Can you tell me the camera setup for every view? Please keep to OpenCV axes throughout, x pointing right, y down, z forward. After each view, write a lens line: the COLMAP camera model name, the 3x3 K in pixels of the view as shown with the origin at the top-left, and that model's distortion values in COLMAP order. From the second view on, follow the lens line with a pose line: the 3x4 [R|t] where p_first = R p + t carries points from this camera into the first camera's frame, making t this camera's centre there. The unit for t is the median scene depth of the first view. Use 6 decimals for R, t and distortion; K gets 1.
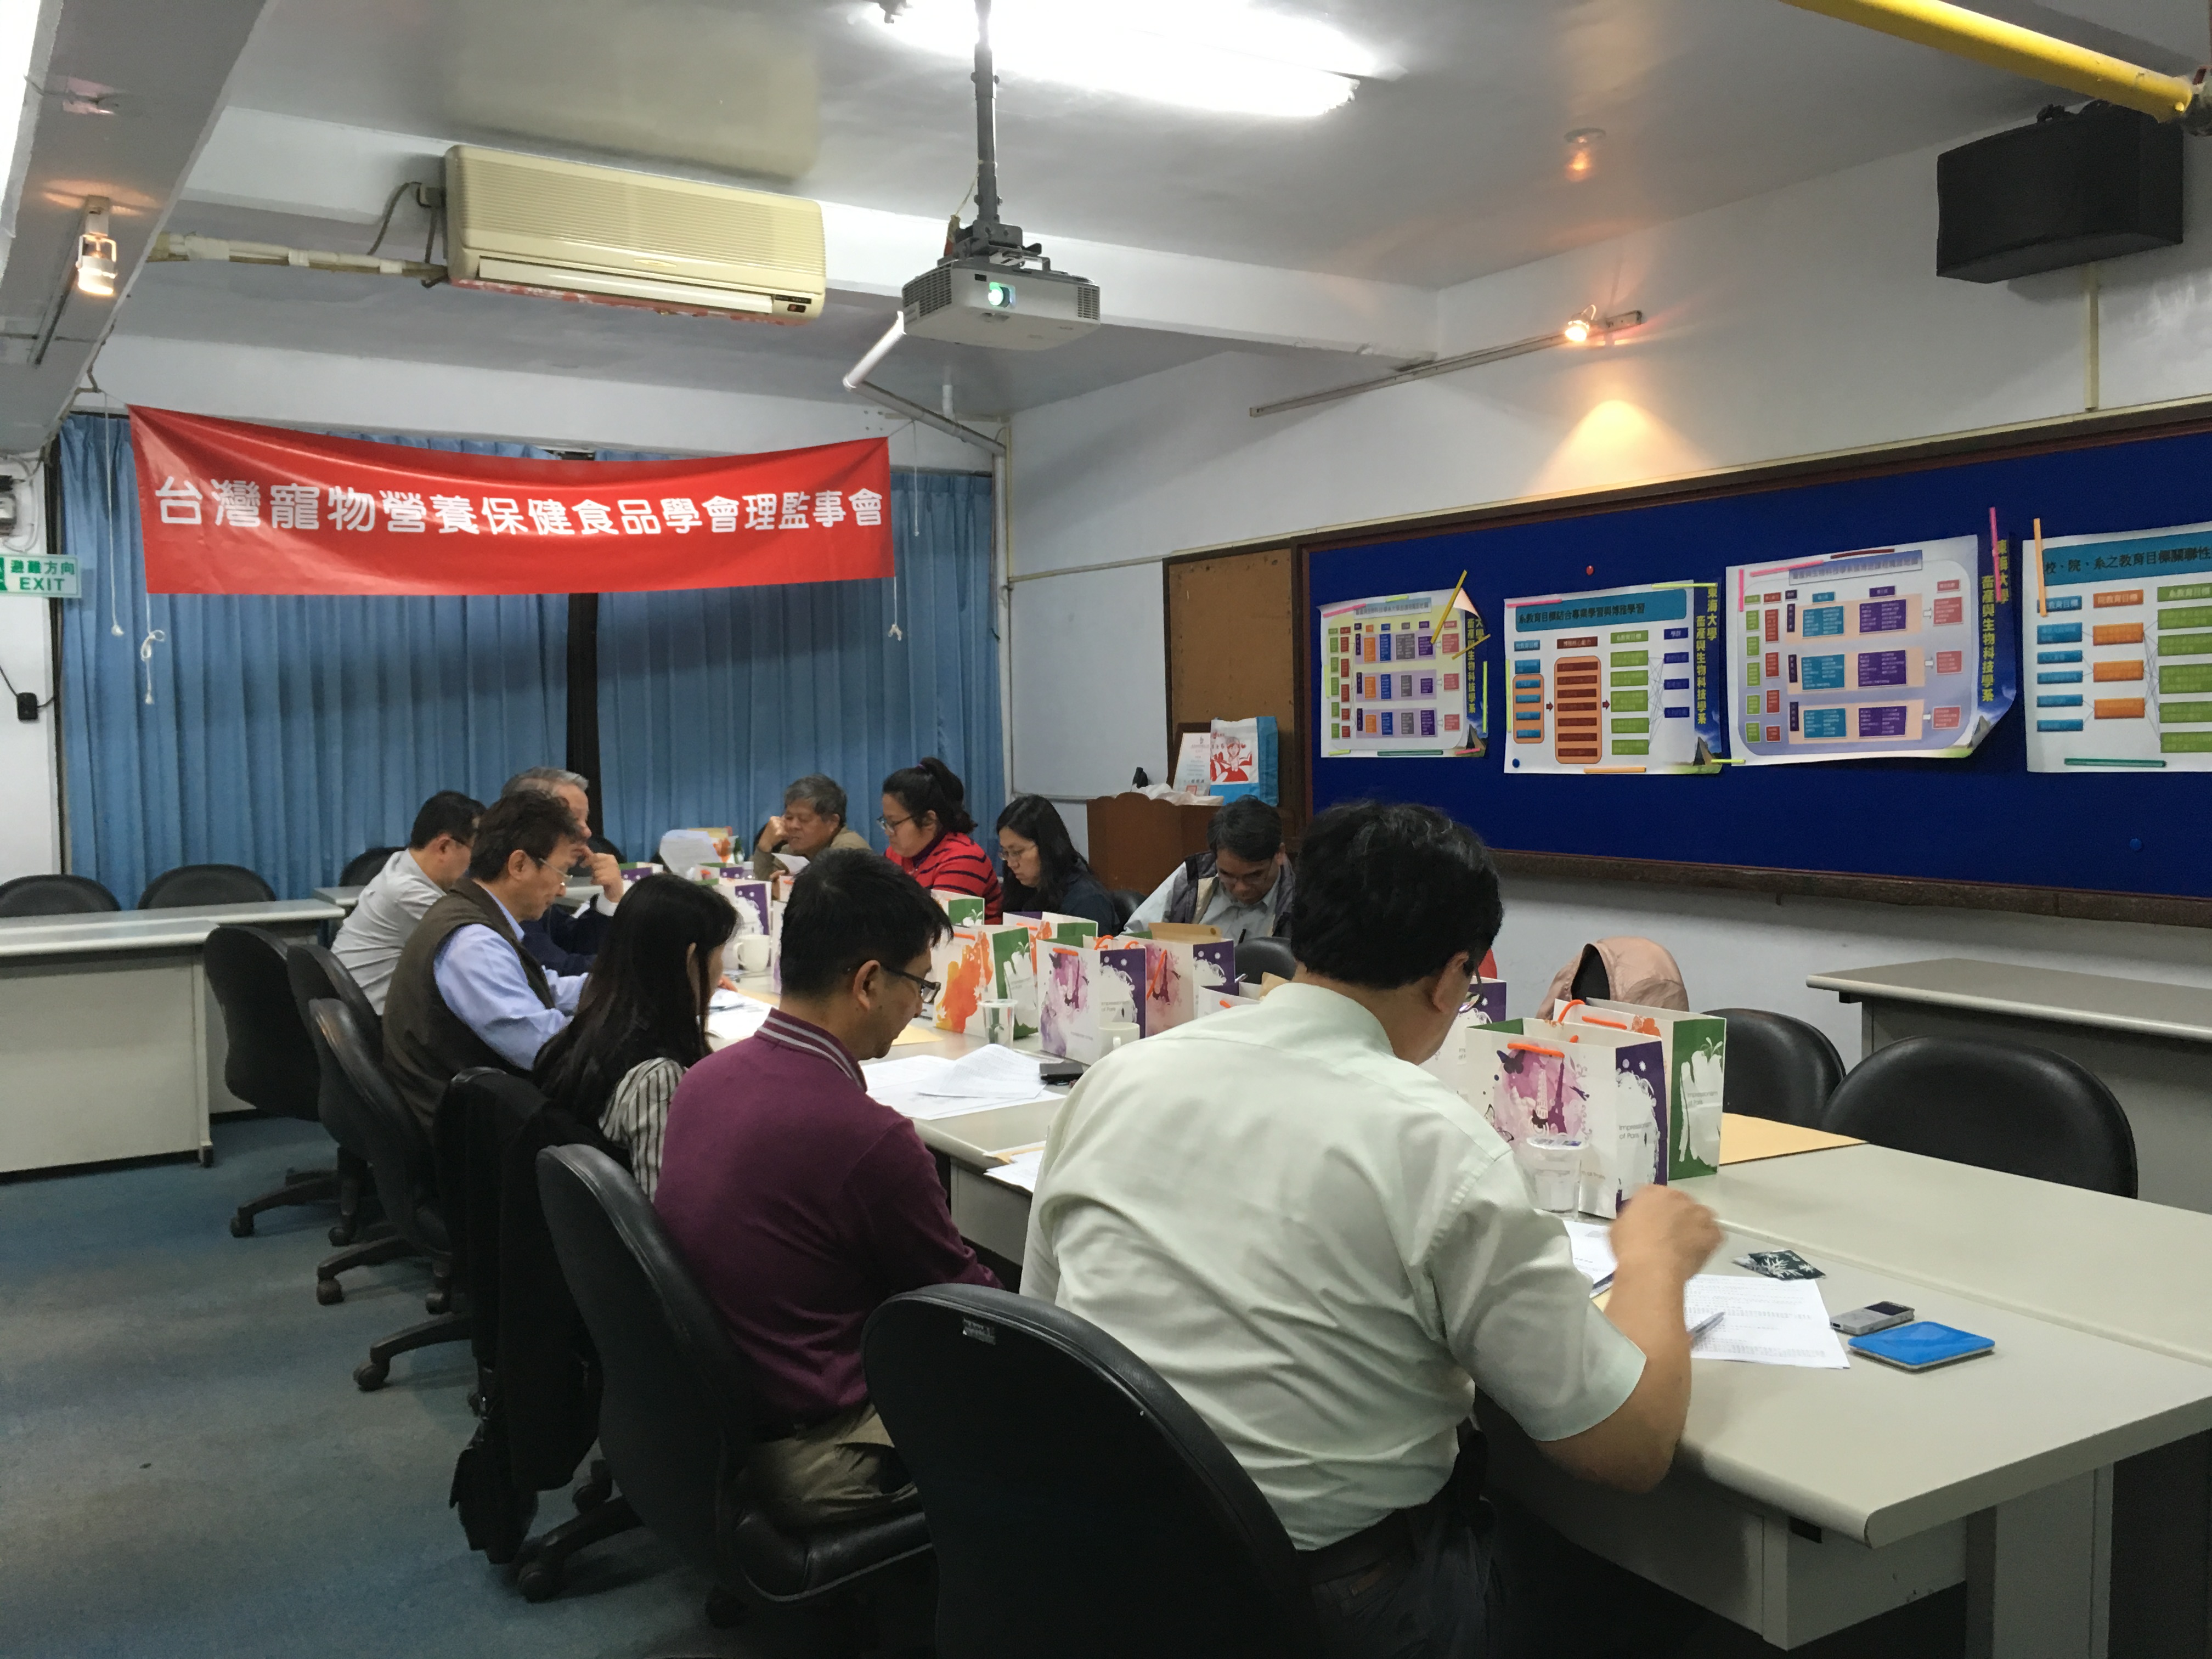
lens RADIAL K [[1897.2, 0, 1099.9], [0, 1897.2, 833.8], [0, 0, 1]] dist [0.100899, -0.136663]
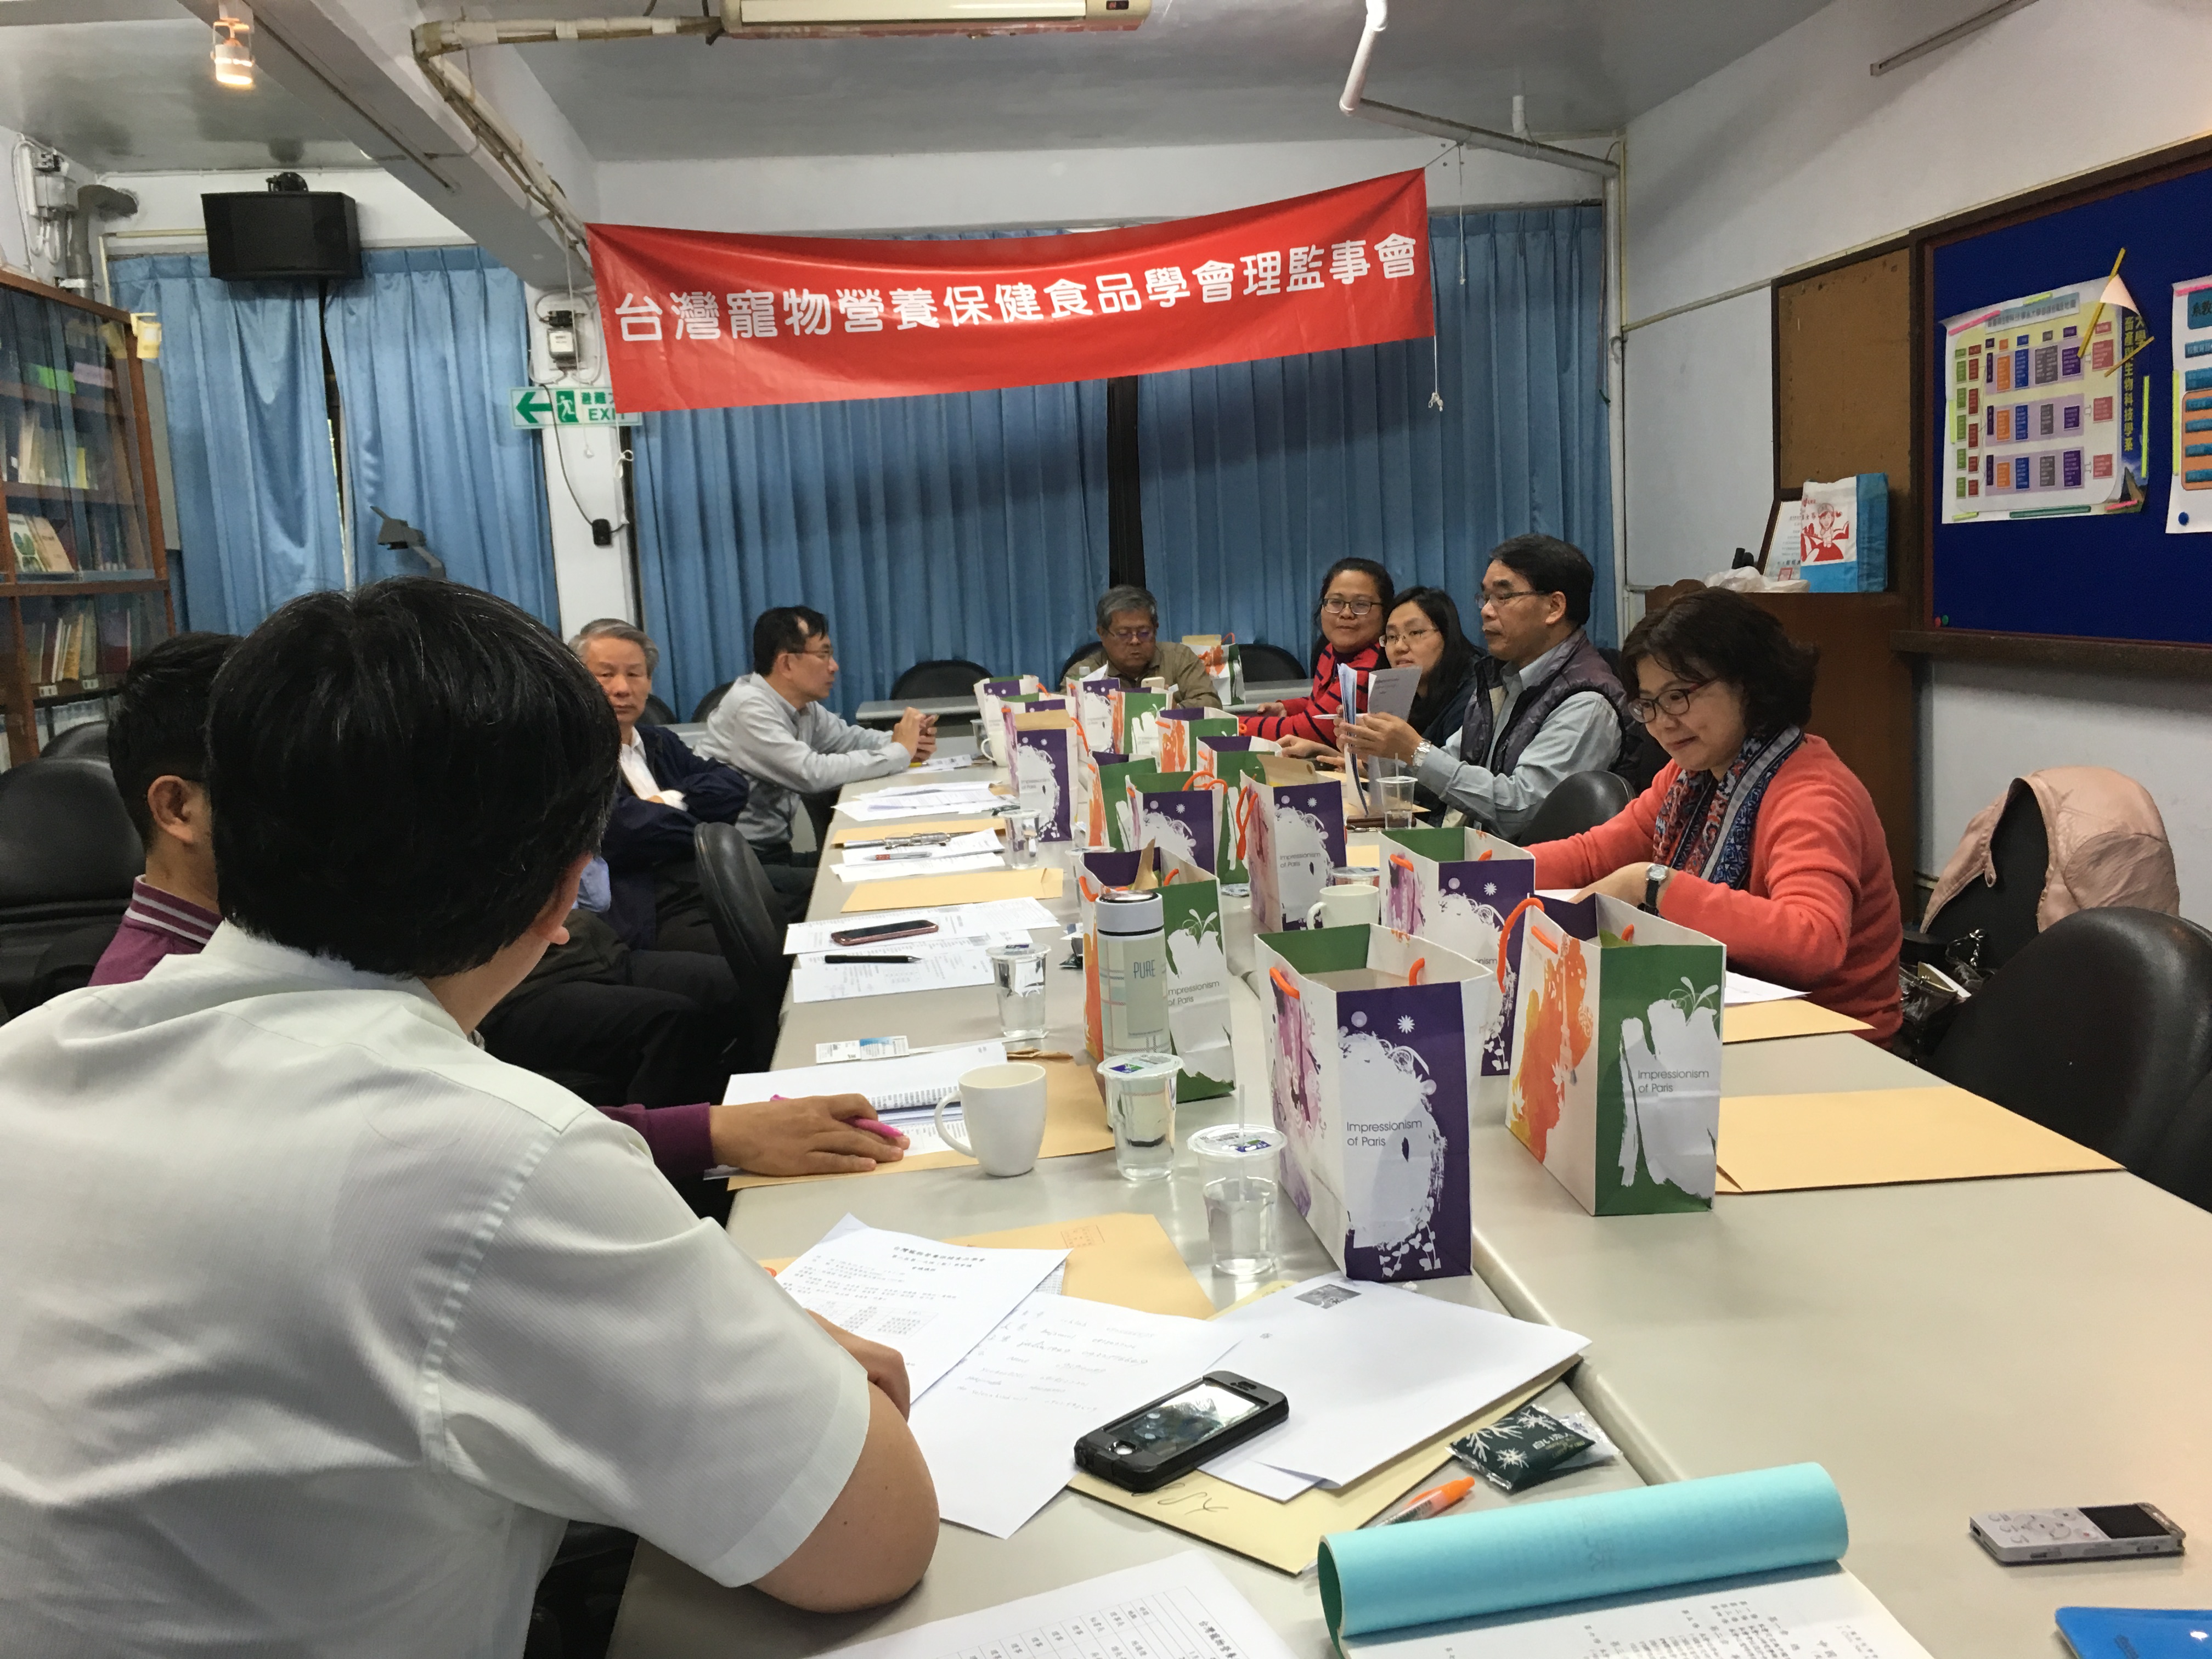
lens RADIAL K [[1897.2, 0, 1099.9], [0, 1897.2, 833.8], [0, 0, 1]] dist [0.100899, -0.136663]
pose [[0.901372, 0.025917, -0.432269, 0.169927], [0.018138, 0.995072, 0.097483, 0.002153], [0.432666, -0.095709, 0.896460, 0.172420]]
